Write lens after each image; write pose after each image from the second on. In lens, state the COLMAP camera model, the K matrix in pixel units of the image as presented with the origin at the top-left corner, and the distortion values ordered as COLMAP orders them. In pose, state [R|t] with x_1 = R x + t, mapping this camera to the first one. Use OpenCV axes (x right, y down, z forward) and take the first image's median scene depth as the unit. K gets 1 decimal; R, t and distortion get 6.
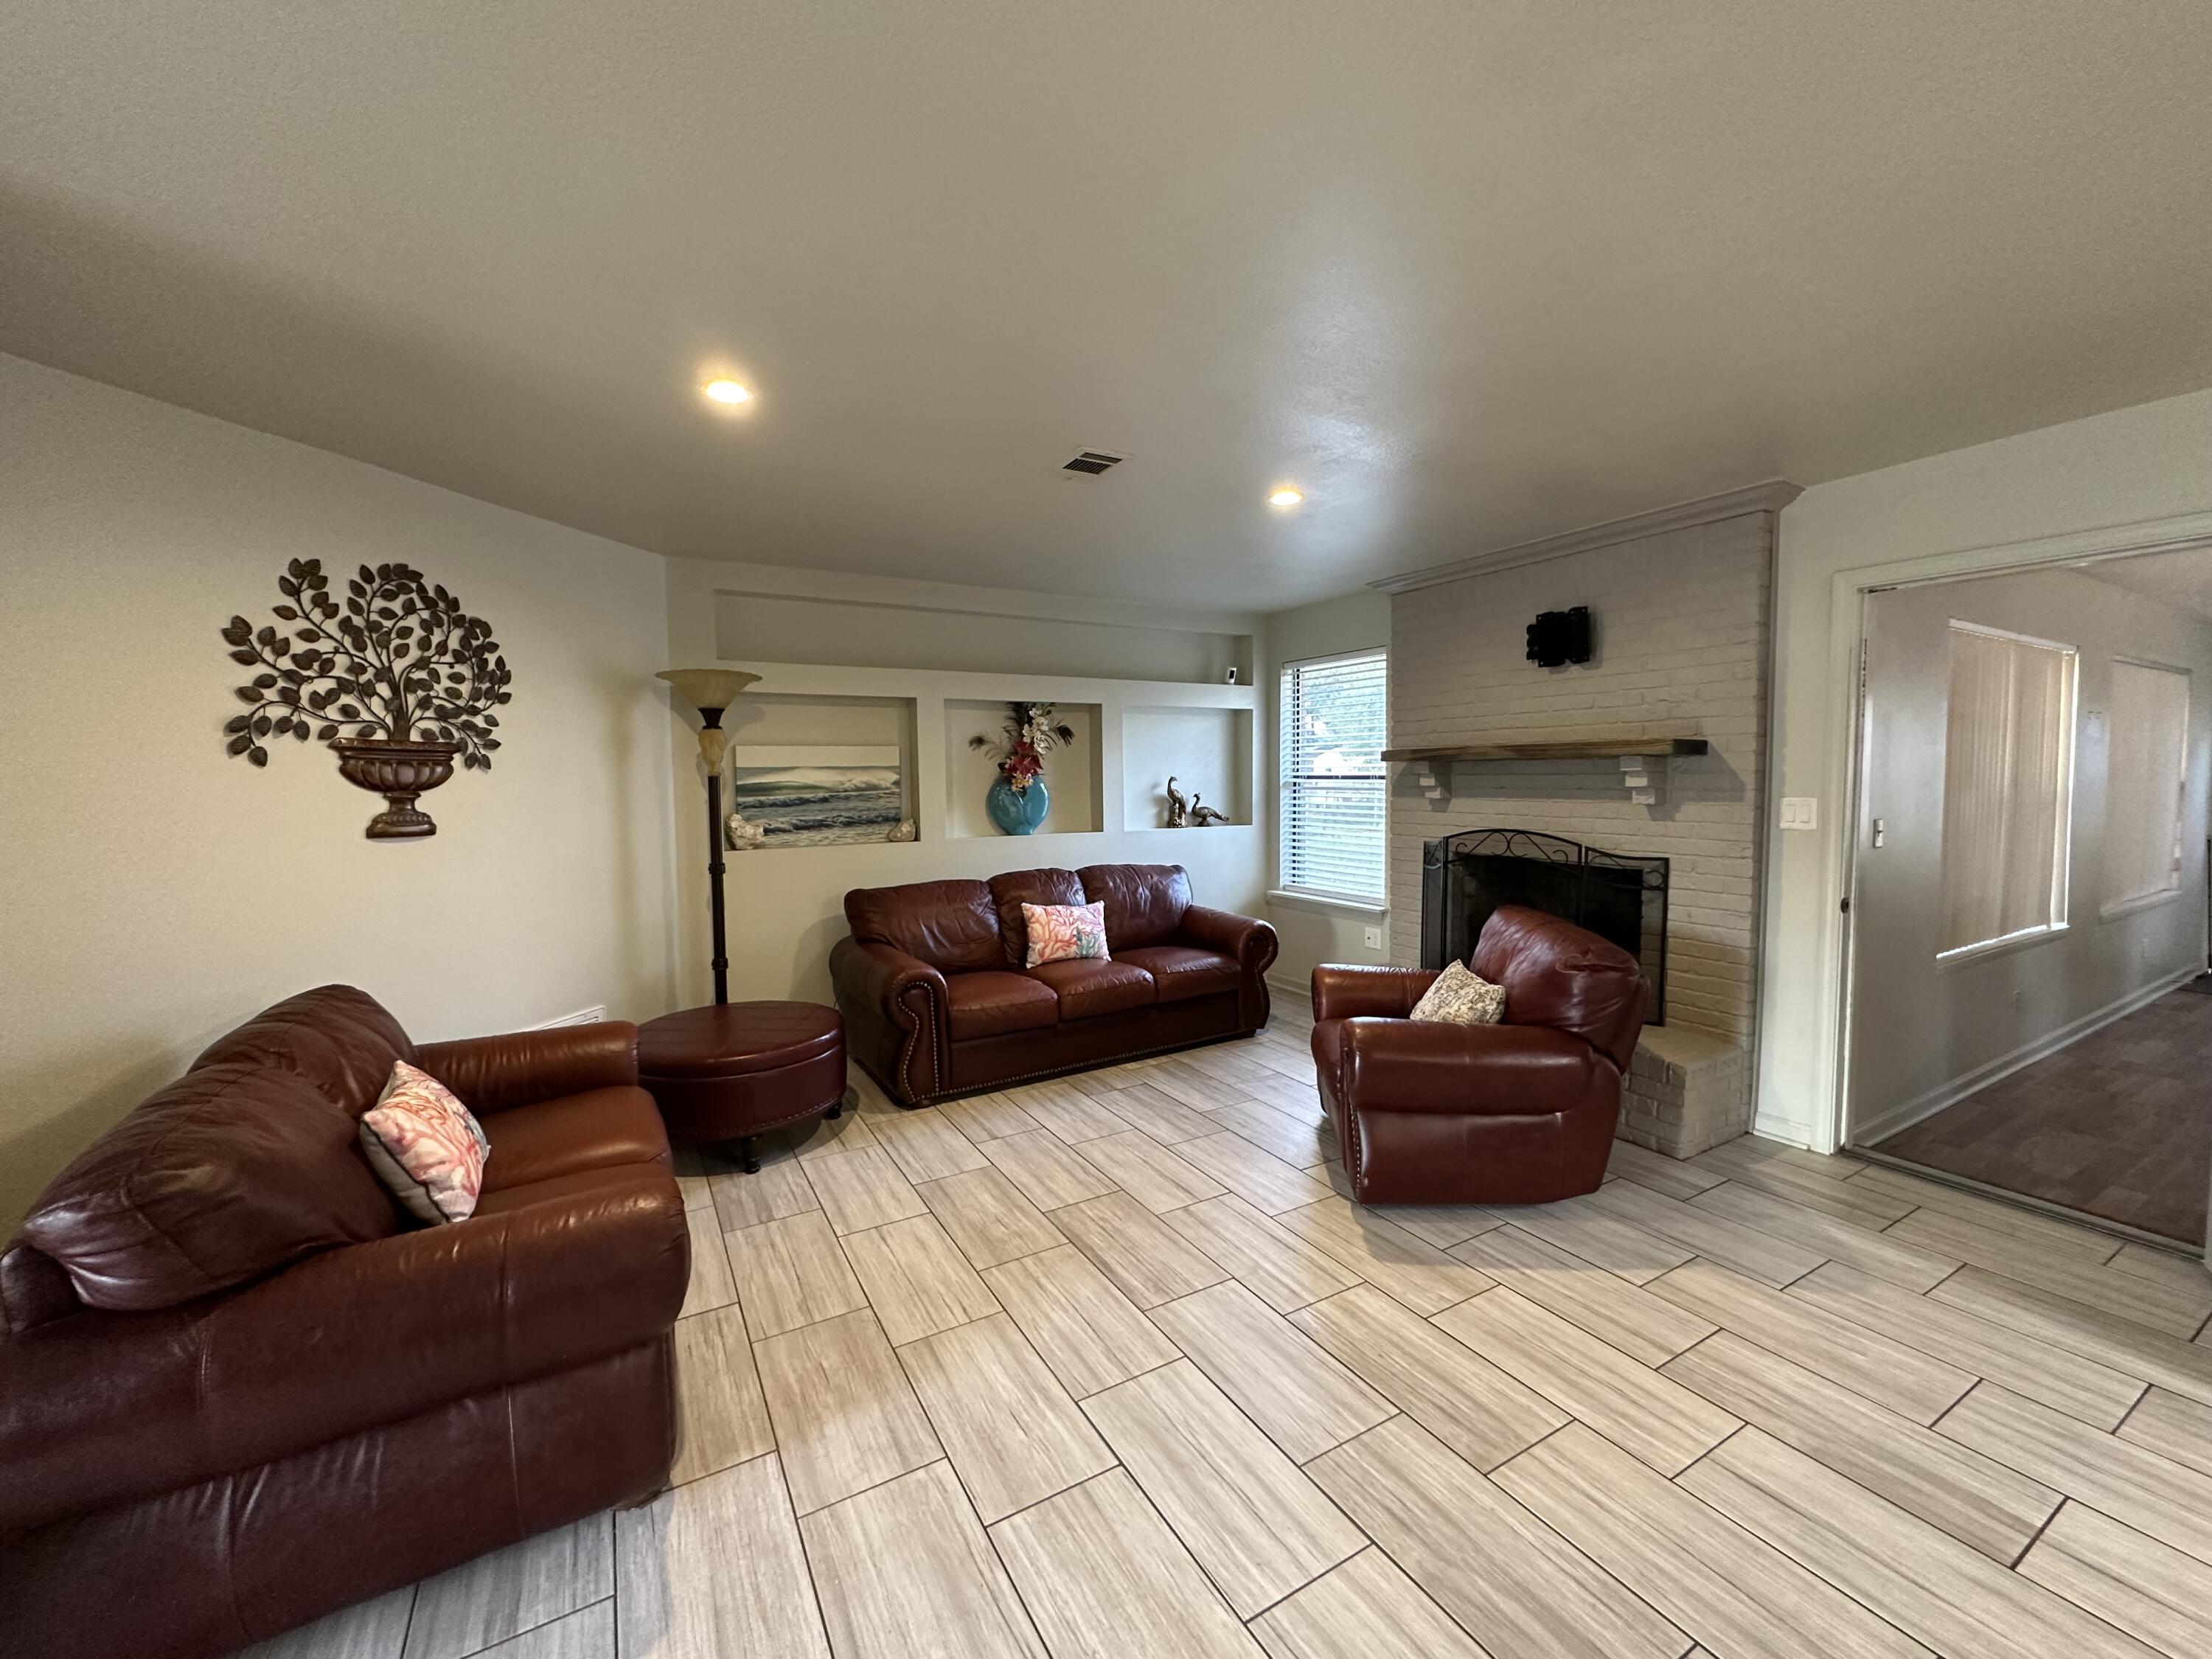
lens RADIAL K [[883.5, 0, 1110.2], [0, 883.5, 831.3], [0, 0, 1]] dist [-0.002963, 0.000496]
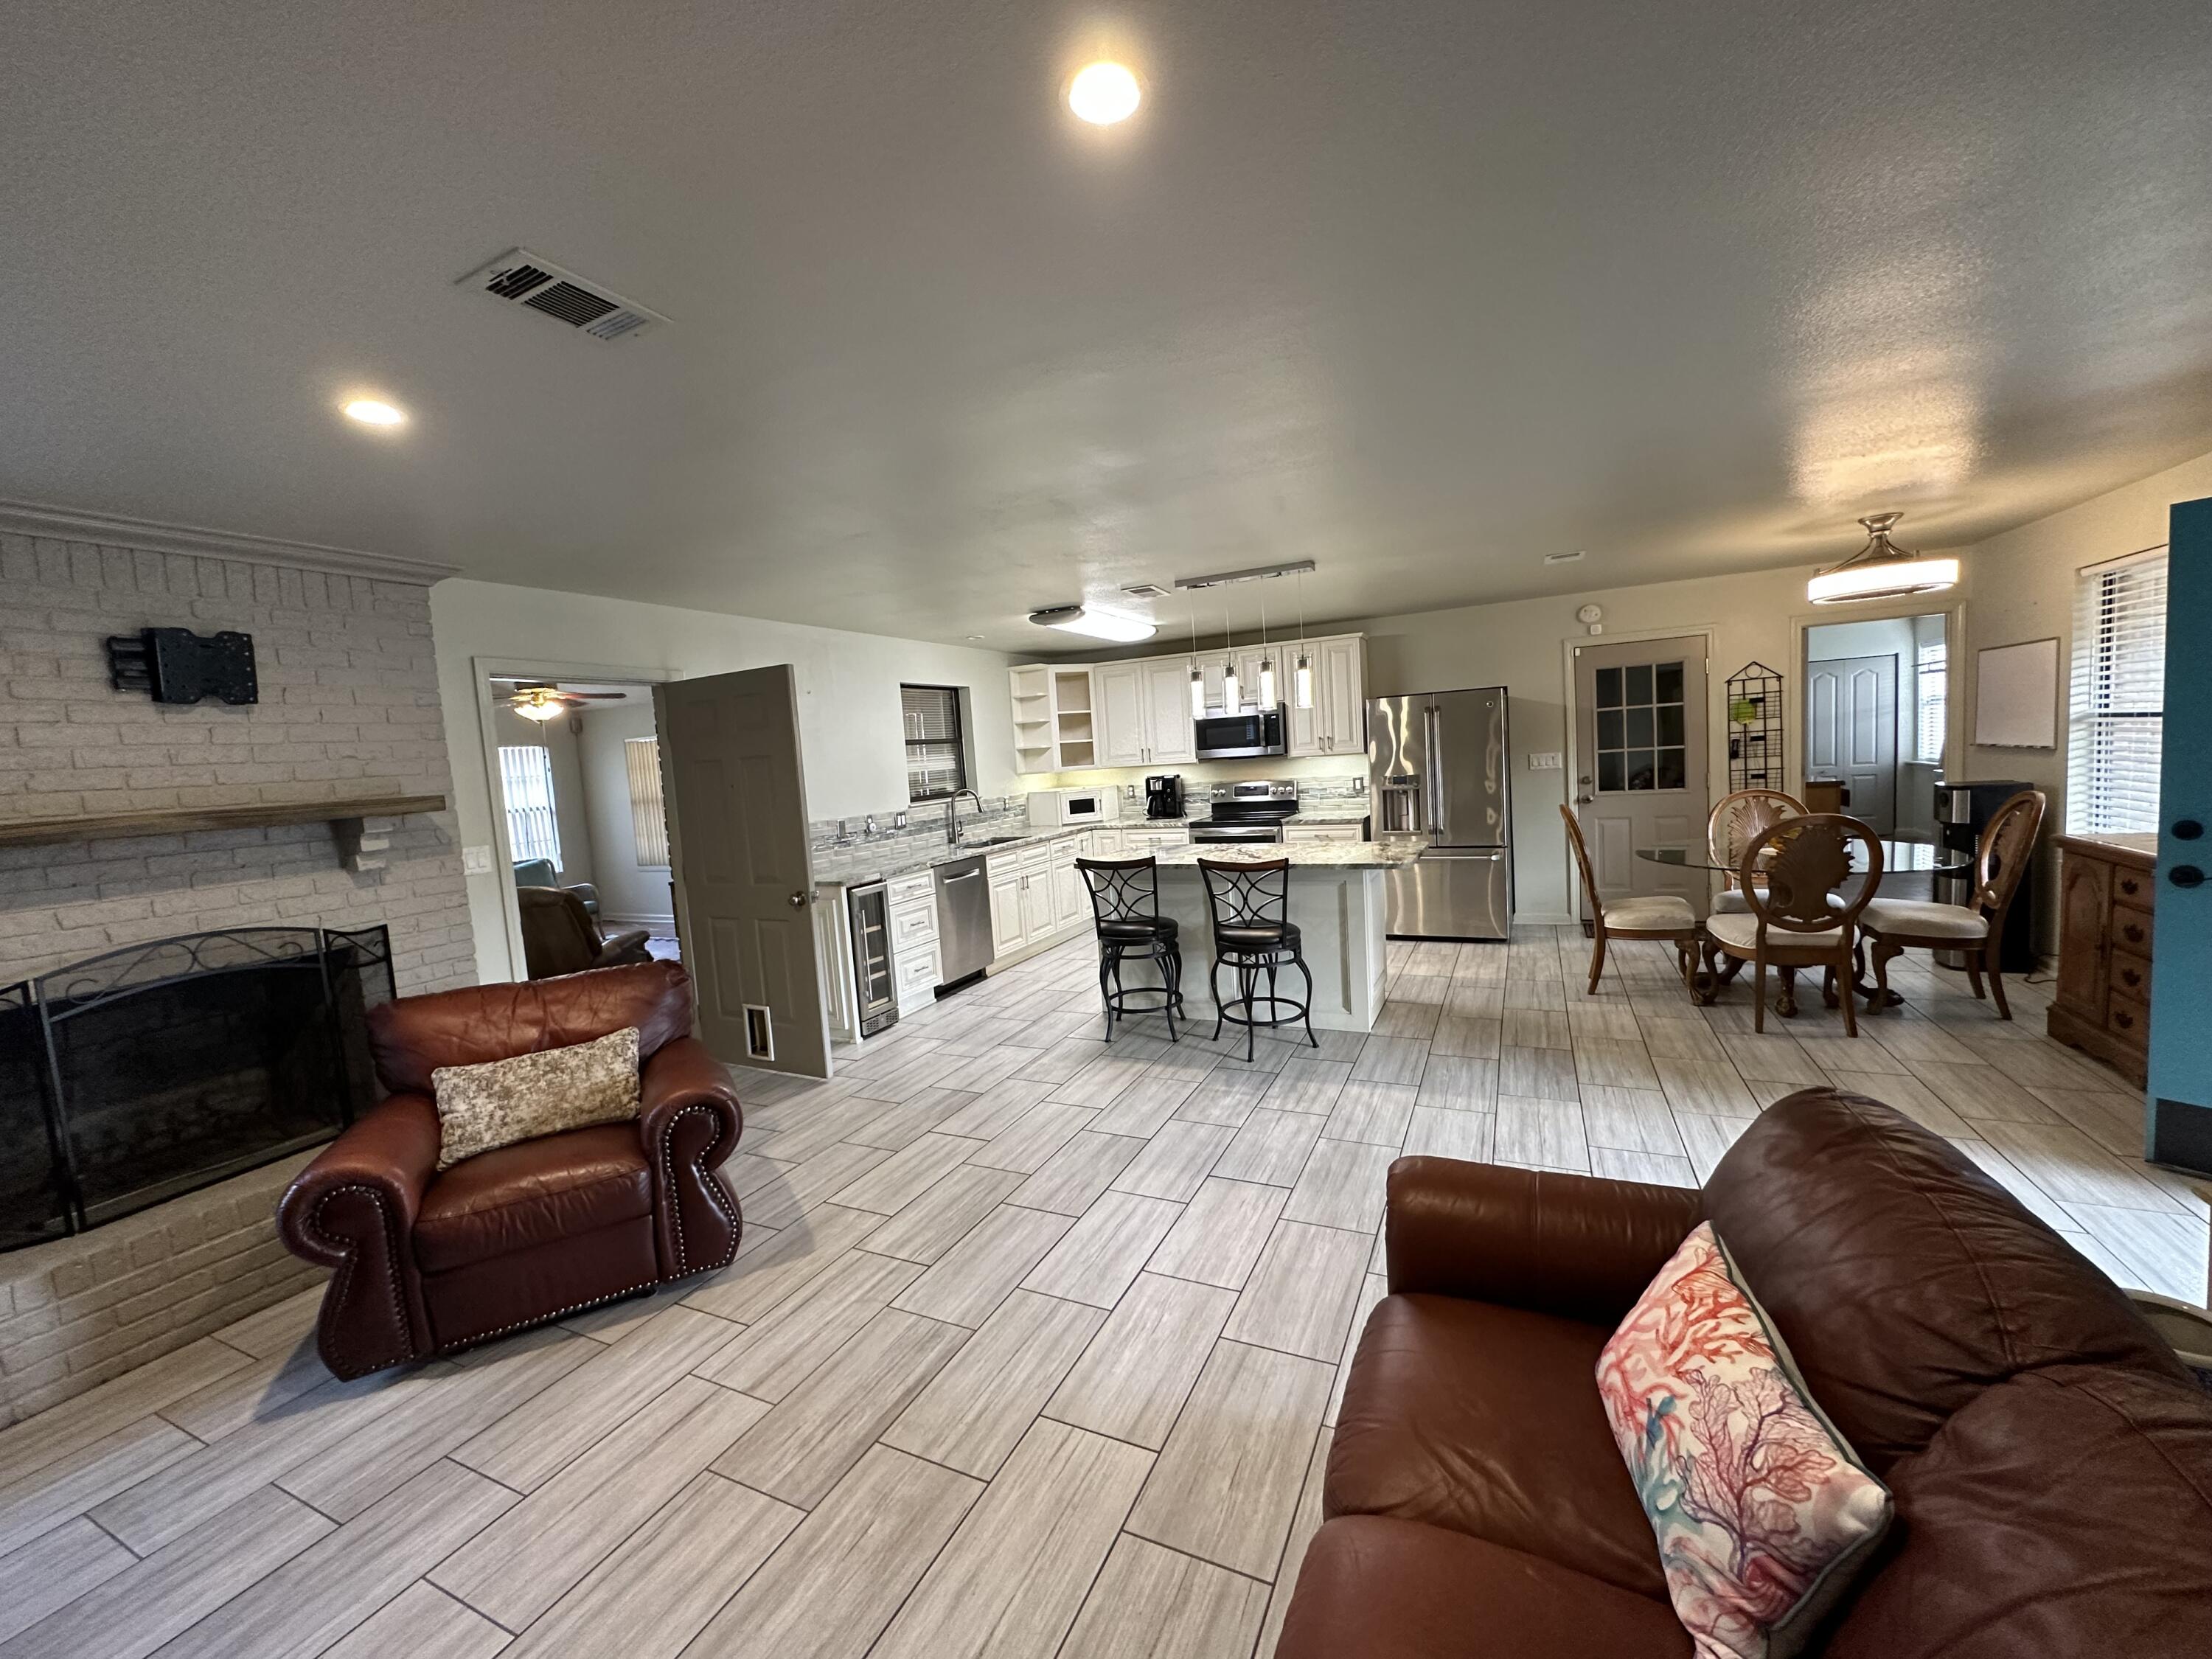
lens RADIAL K [[883.5, 0, 1100.7], [0, 883.5, 831.8], [0, 0, 1]] dist [-0.002963, 0.000496]
pose [[-0.562723, -0.022548, 0.826338, -0.674066], [0.129155, 0.984953, 0.114829, -0.090383], [-0.816493, 0.171343, -0.551344, 1.045897]]
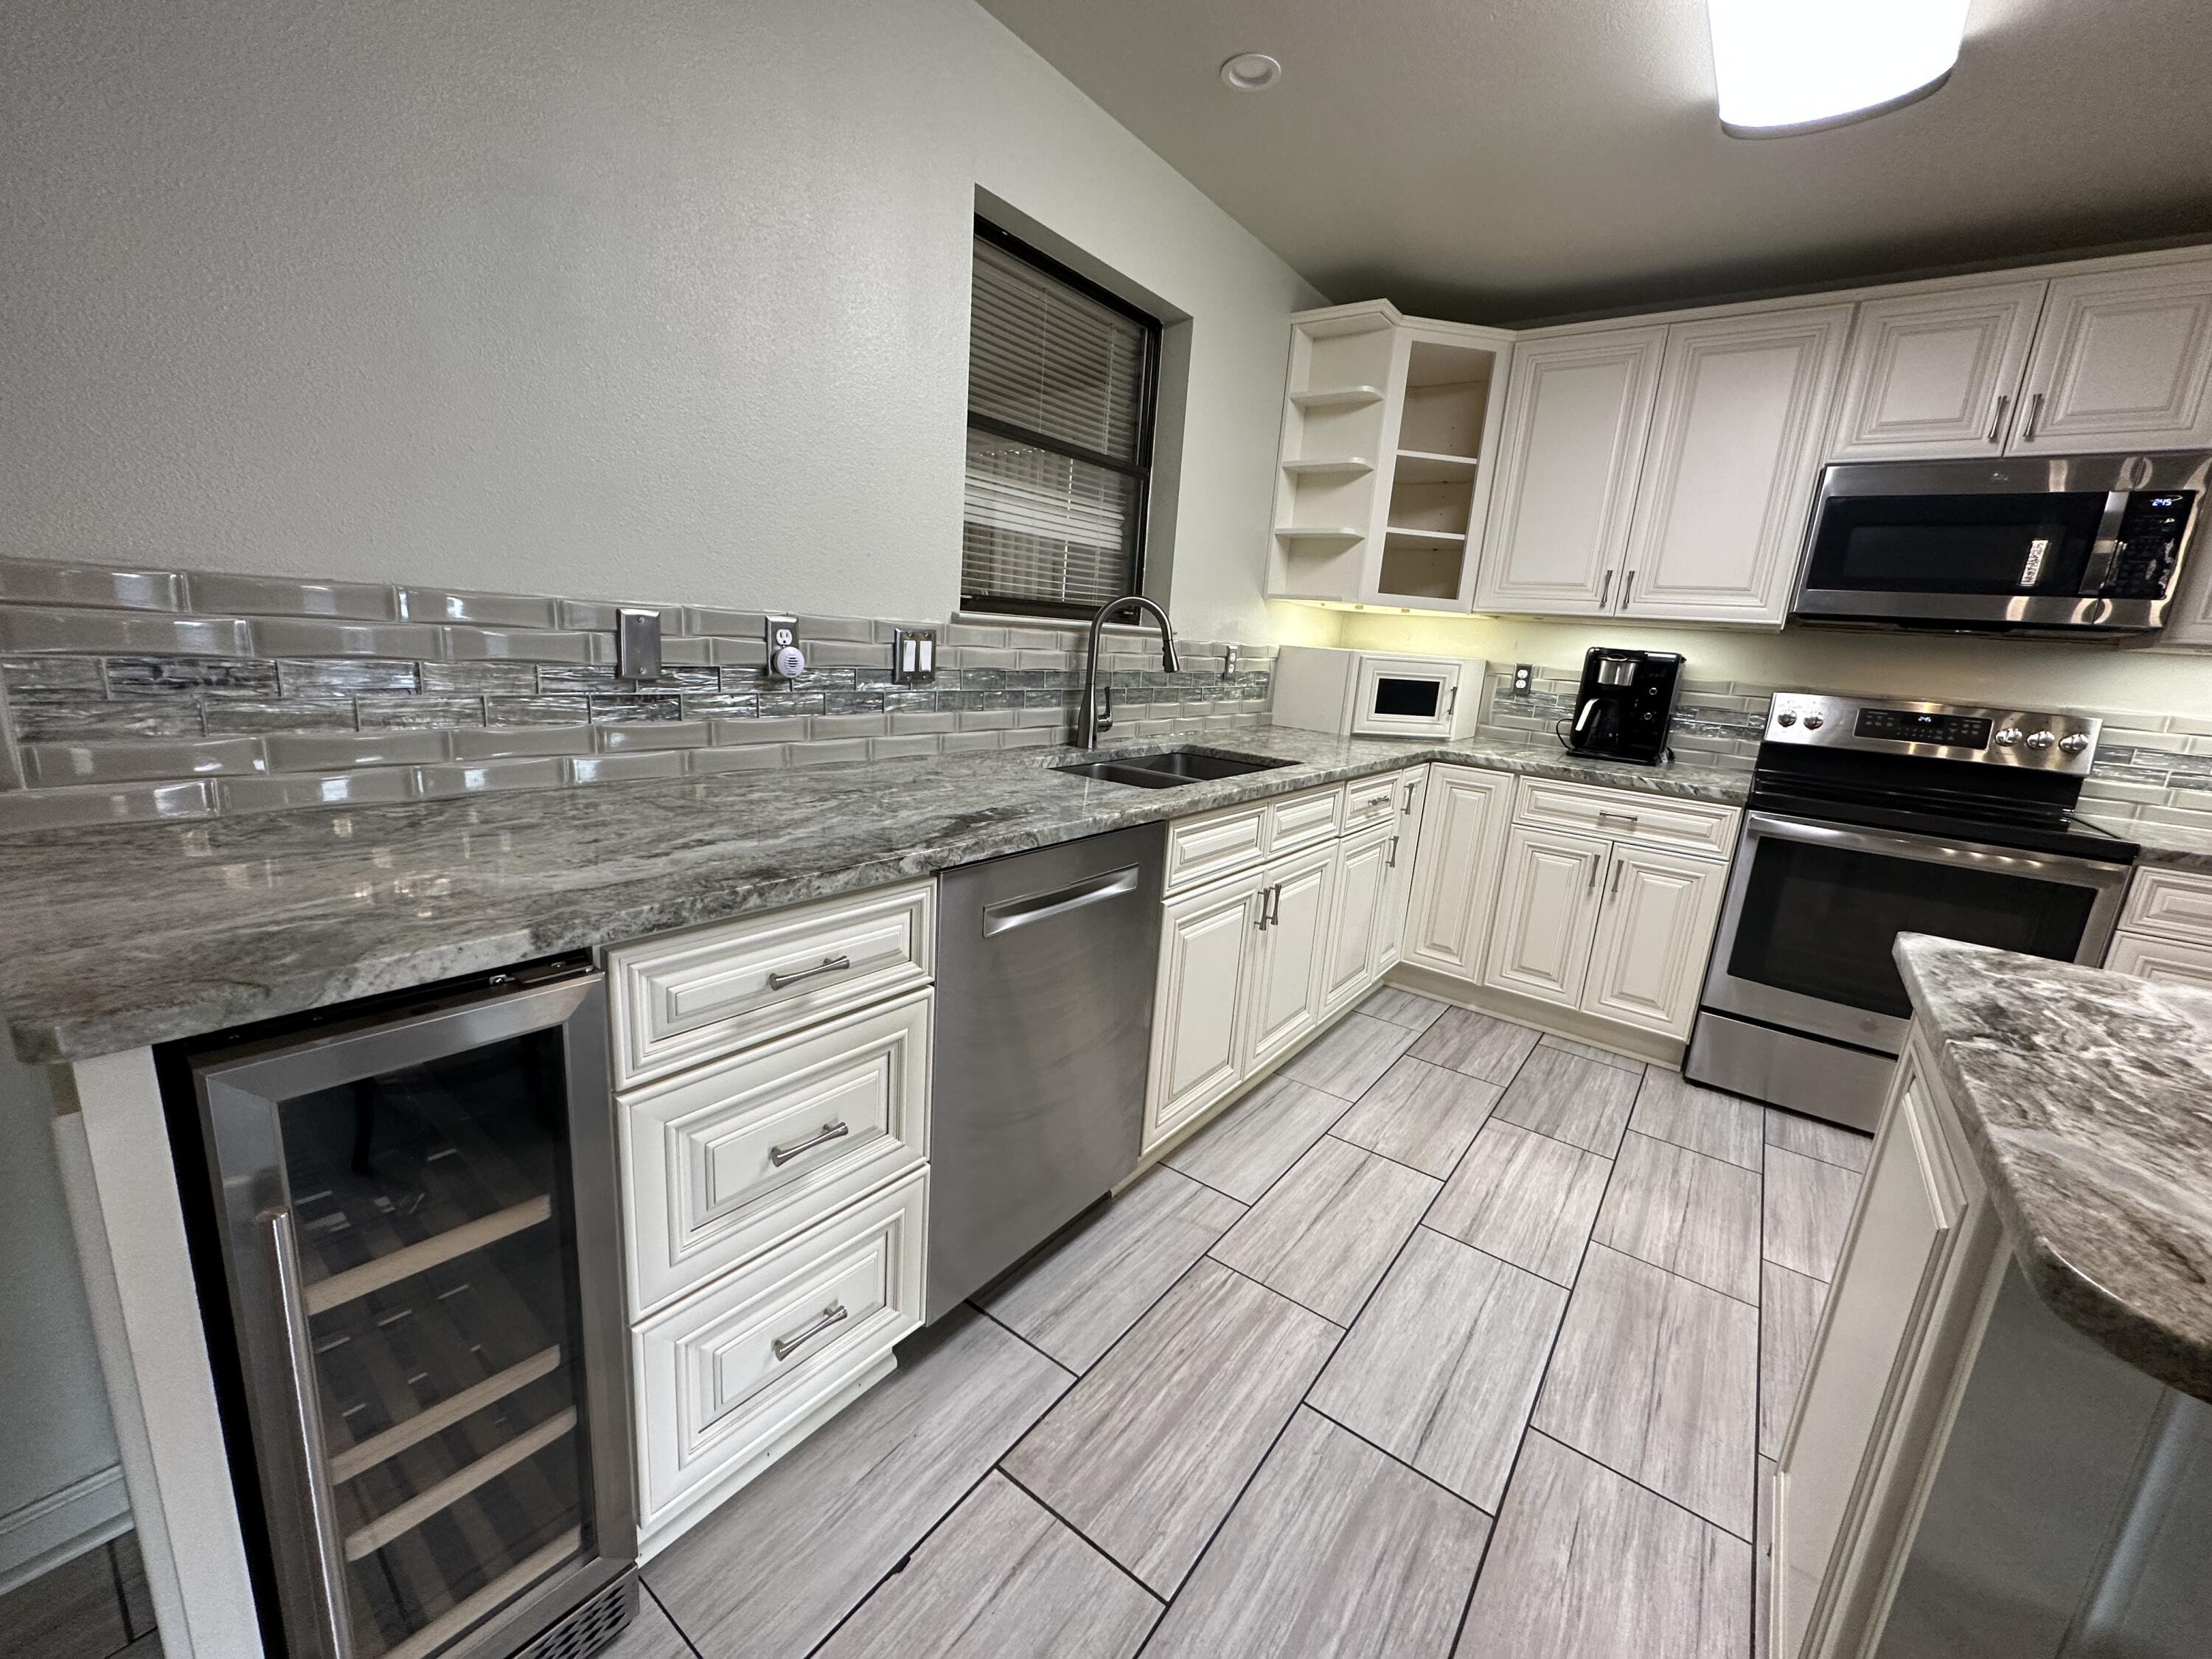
lens RADIAL K [[883.5, 0, 1100.7], [0, 883.5, 826.0], [0, 0, 1]] dist [-0.002963, 0.000496]
pose [[-0.389990, -0.213058, 0.895832, 0.658075], [-0.004519, 0.973295, 0.229514, 0.033621], [-0.920808, 0.085460, -0.380538, 0.409009]]
